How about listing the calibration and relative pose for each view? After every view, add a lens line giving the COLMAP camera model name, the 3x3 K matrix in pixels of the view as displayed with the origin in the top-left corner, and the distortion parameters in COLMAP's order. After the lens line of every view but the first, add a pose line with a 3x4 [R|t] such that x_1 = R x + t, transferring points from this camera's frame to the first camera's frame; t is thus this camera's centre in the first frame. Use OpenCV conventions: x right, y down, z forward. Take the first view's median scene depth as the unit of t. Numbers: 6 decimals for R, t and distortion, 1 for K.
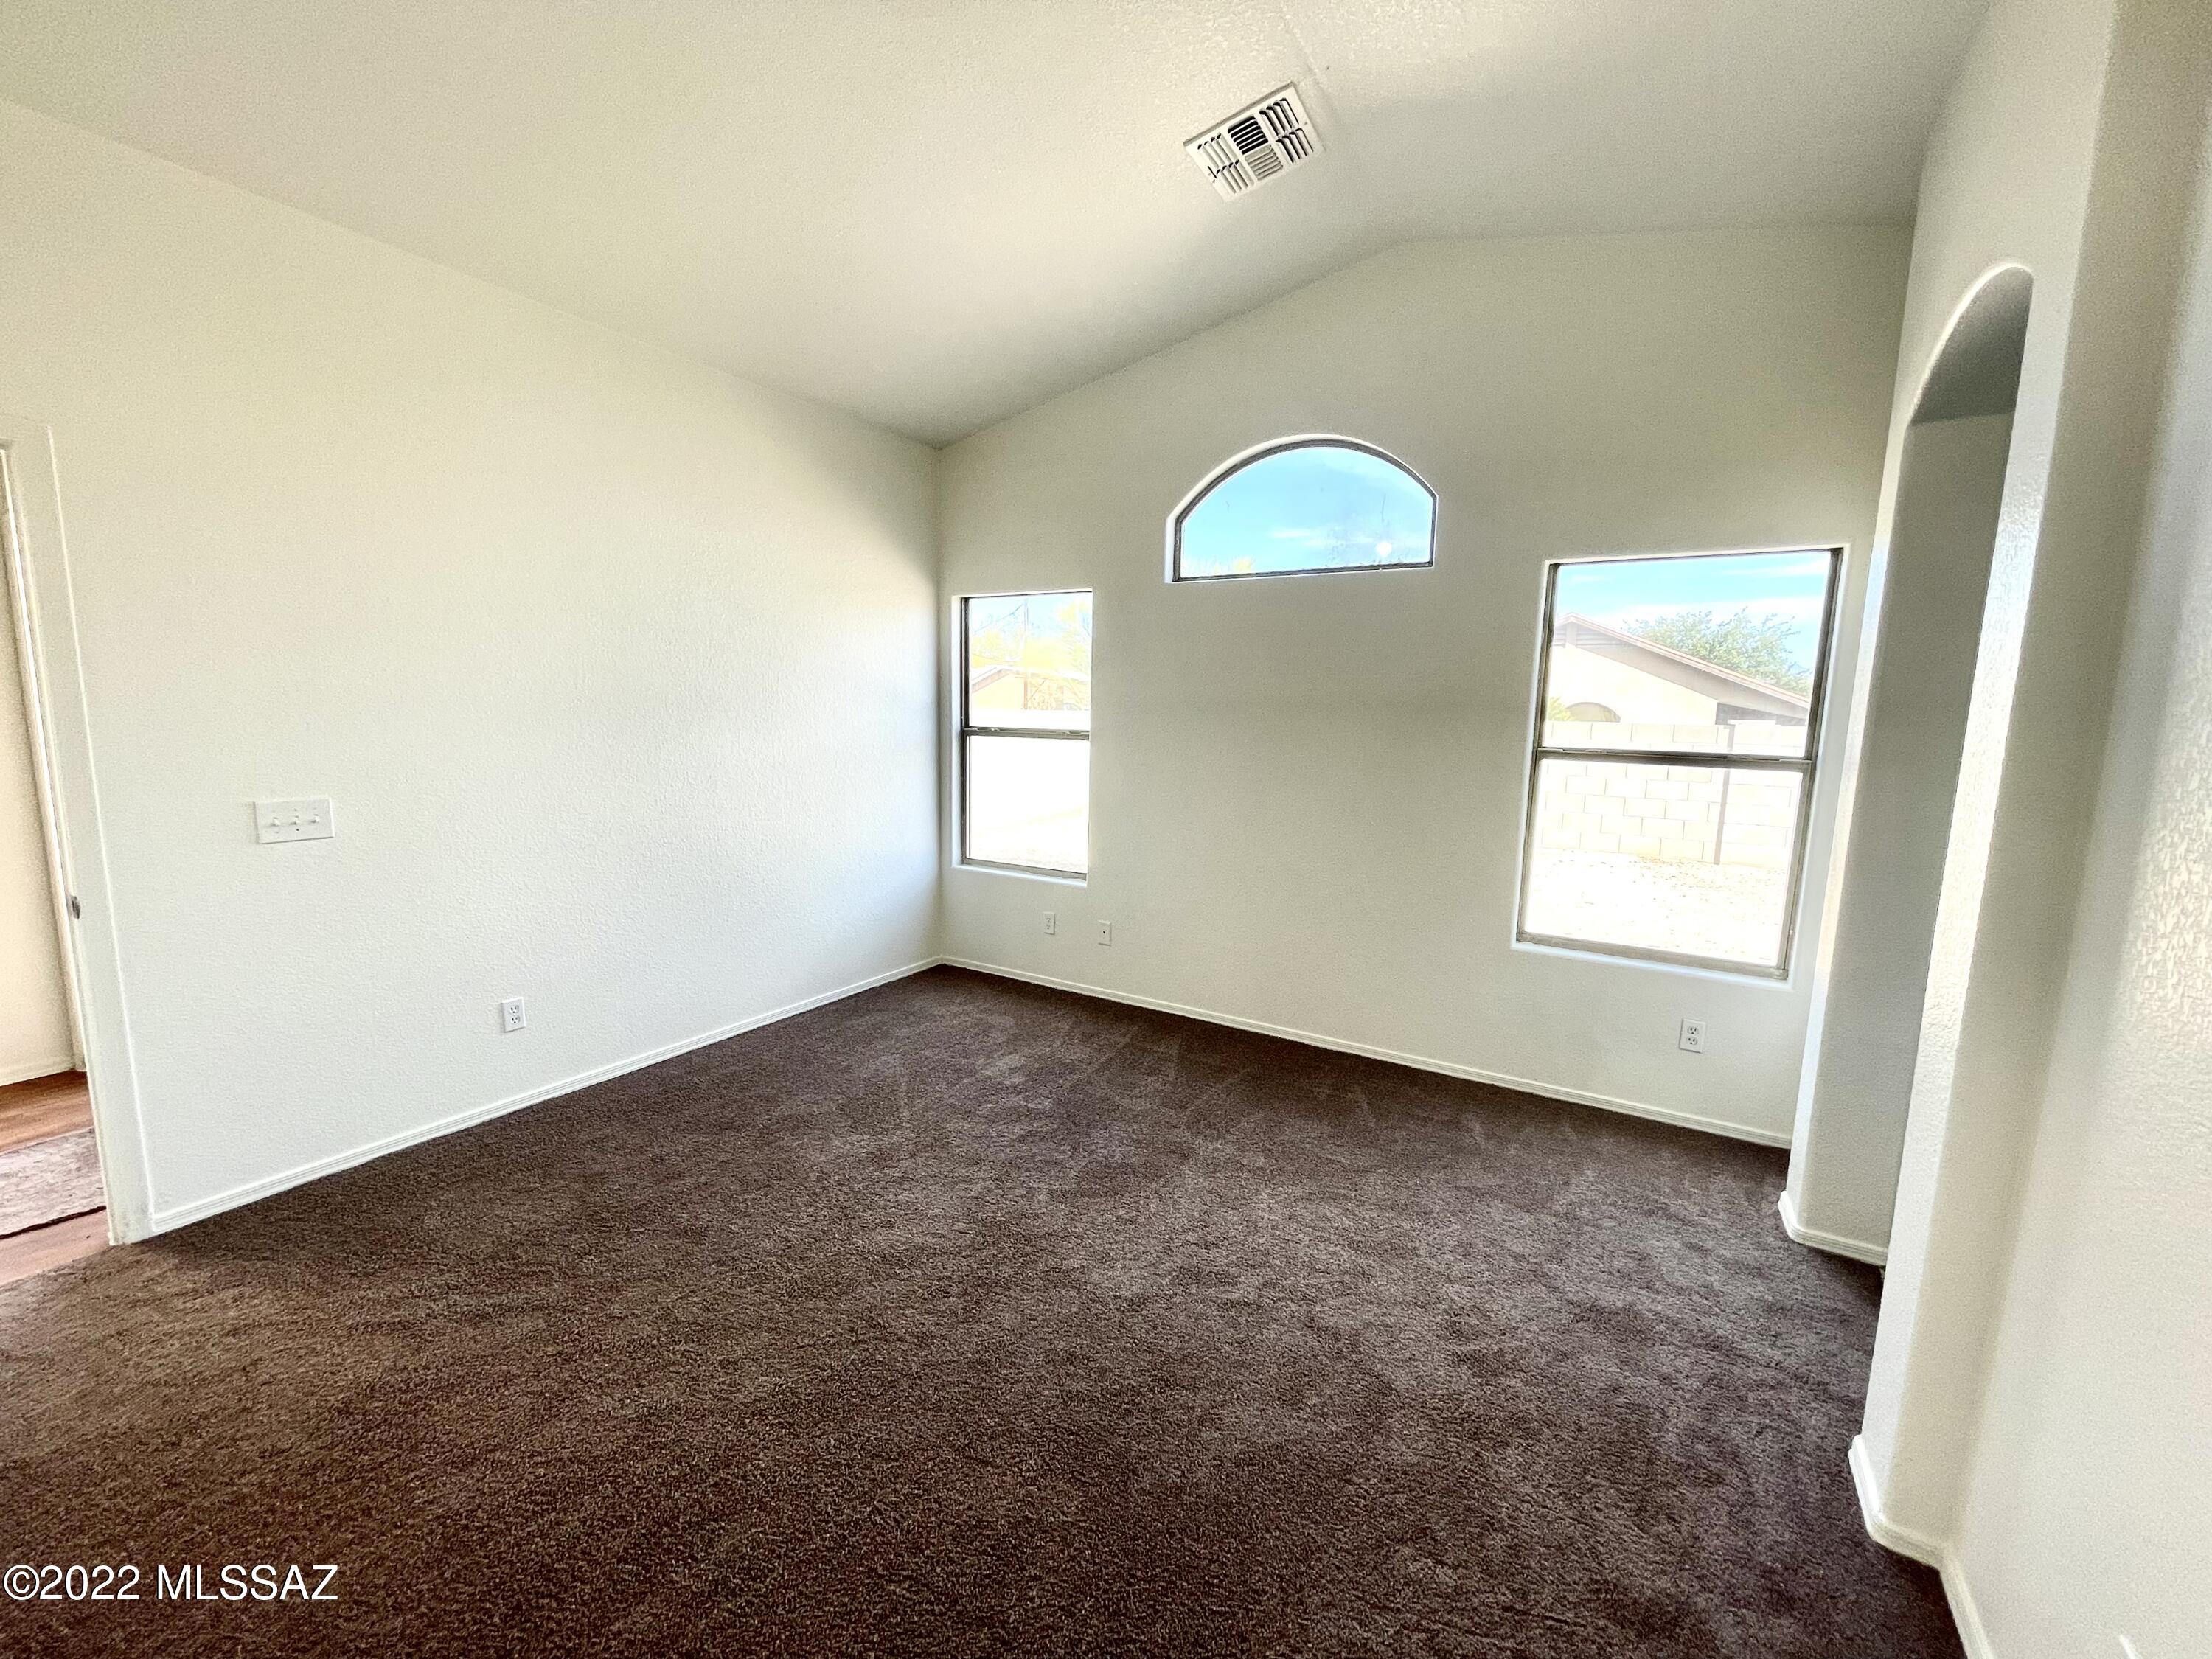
lens RADIAL K [[893.3, 0, 1097.2], [0, 893.3, 835.2], [0, 0, 1]] dist [-0.000375, 0.000736]
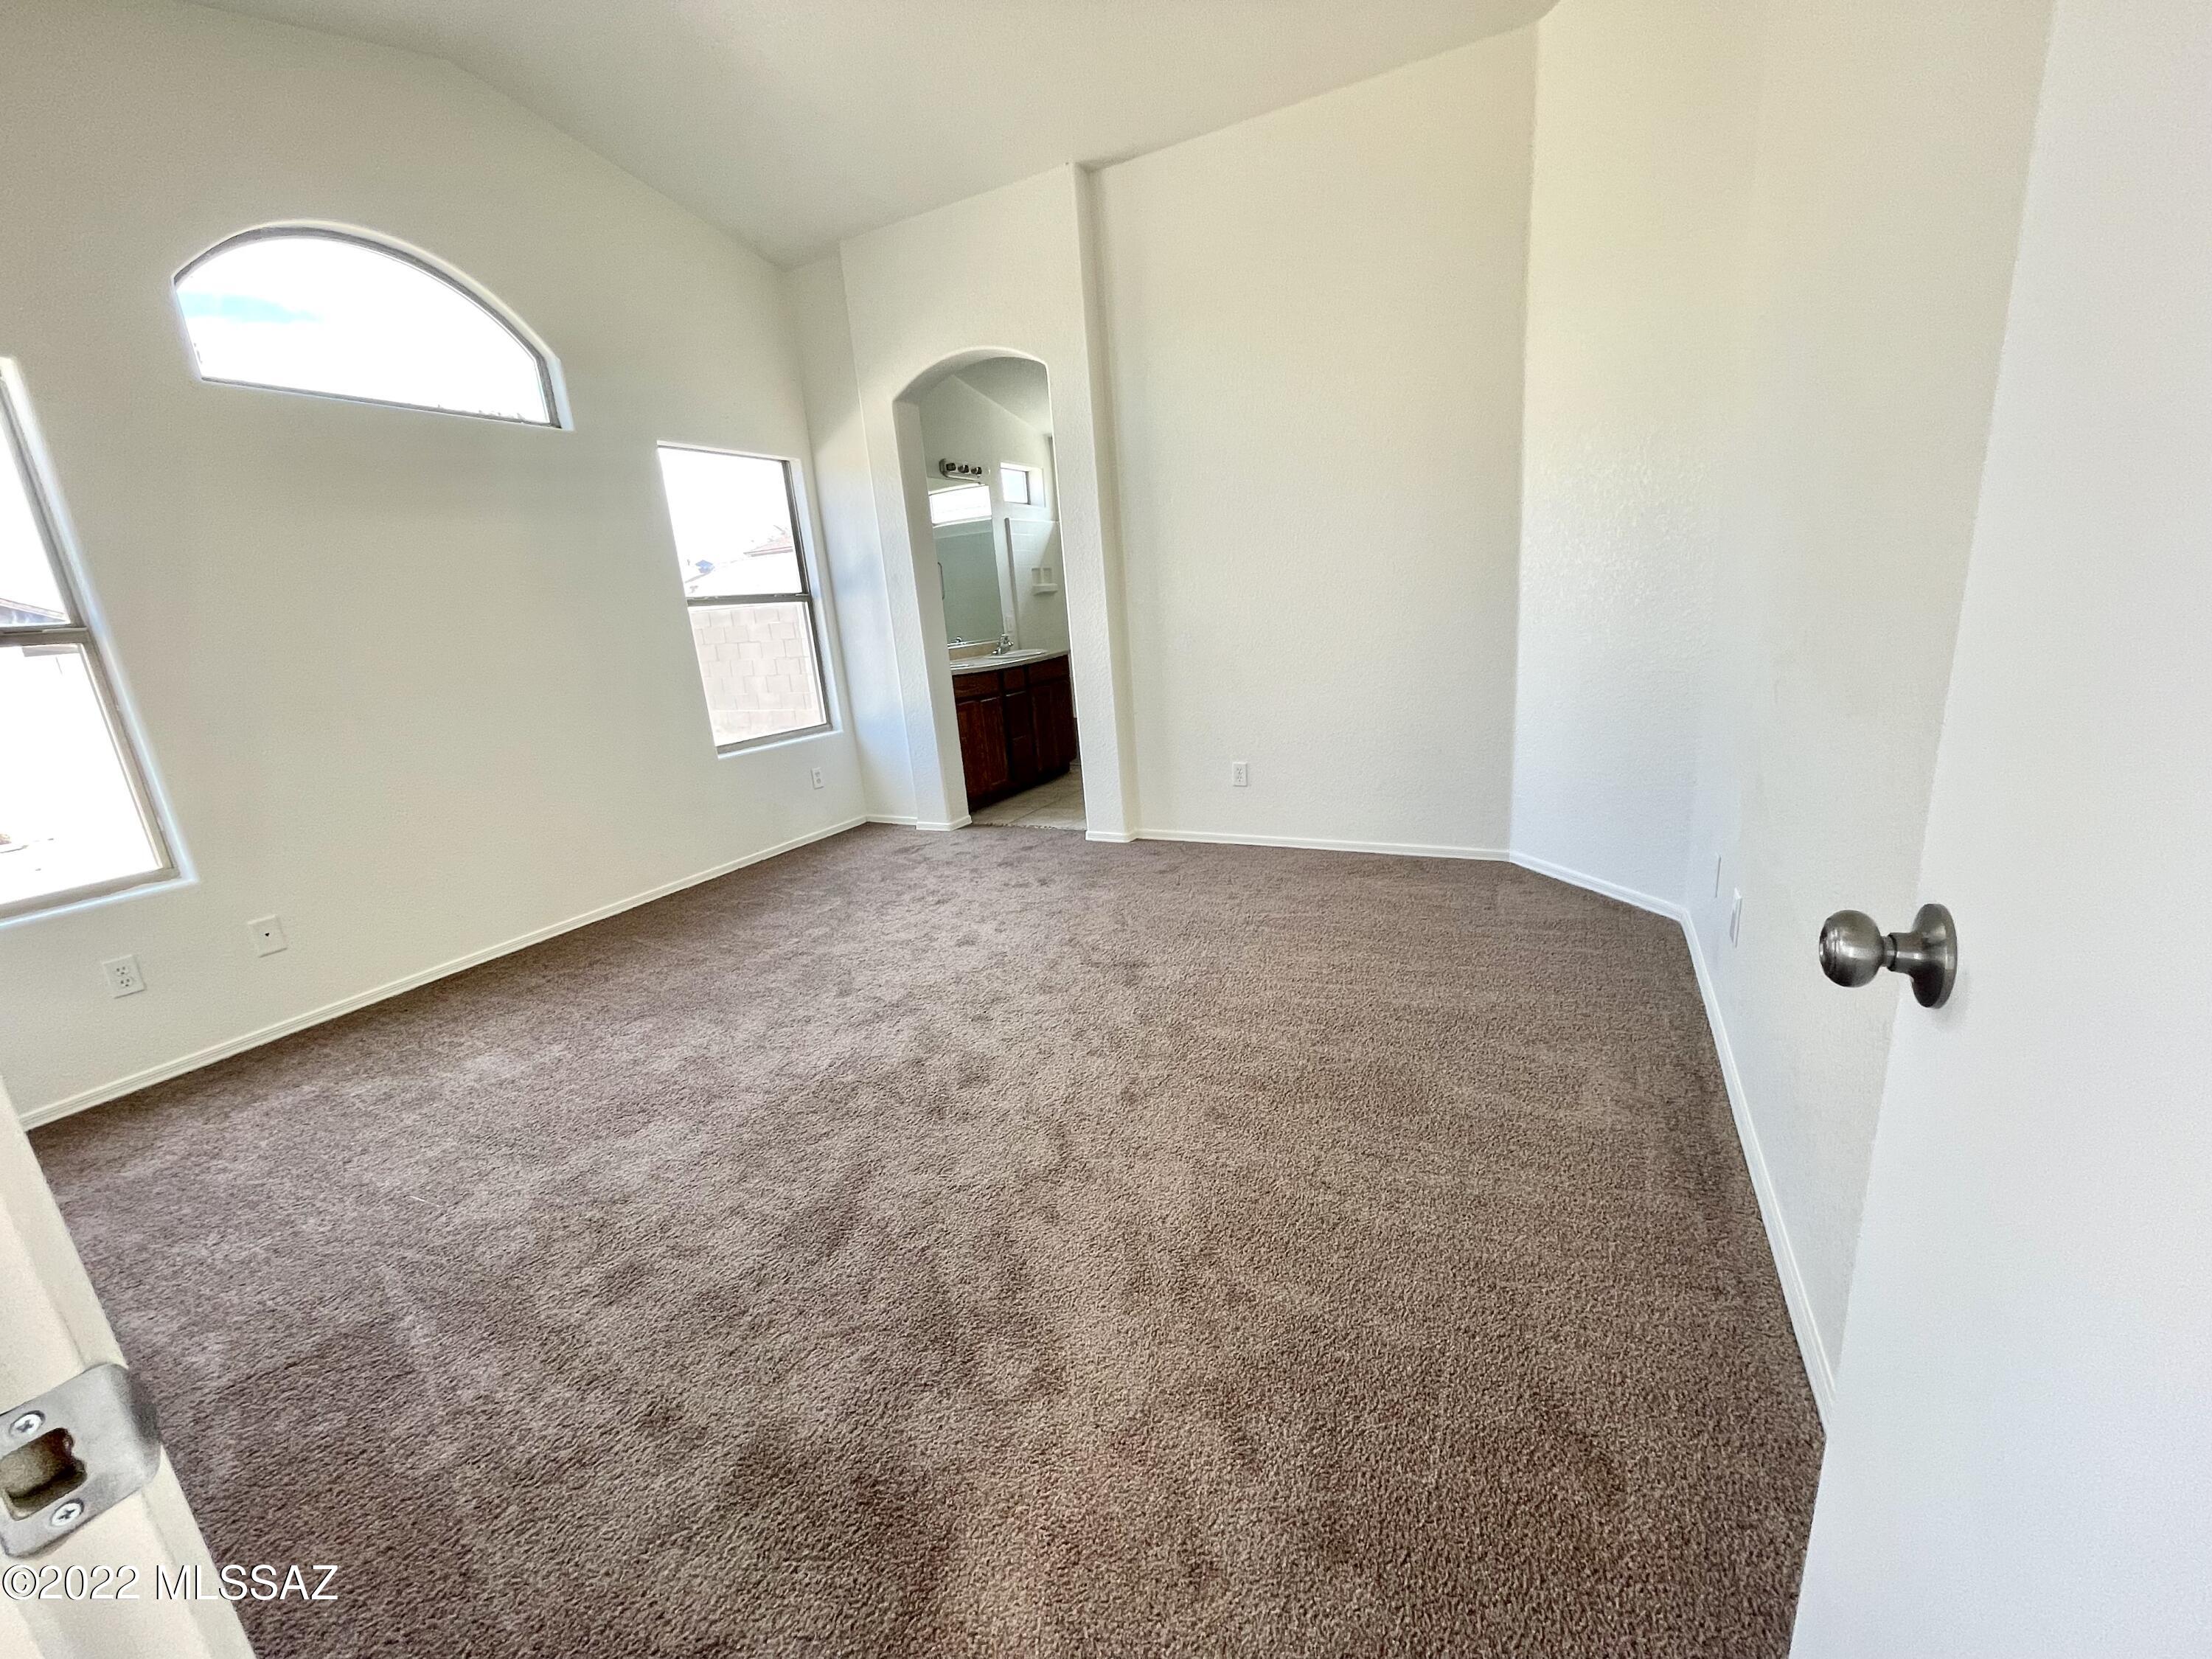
lens RADIAL K [[893.3, 0, 1097.2], [0, 893.3, 835.2], [0, 0, 1]] dist [-0.000375, 0.000736]
pose [[-0.080904, -0.269235, 0.959670, -0.904040], [0.216309, 0.935137, 0.280588, -0.013119], [-0.972967, 0.230286, -0.017418, 0.580117]]
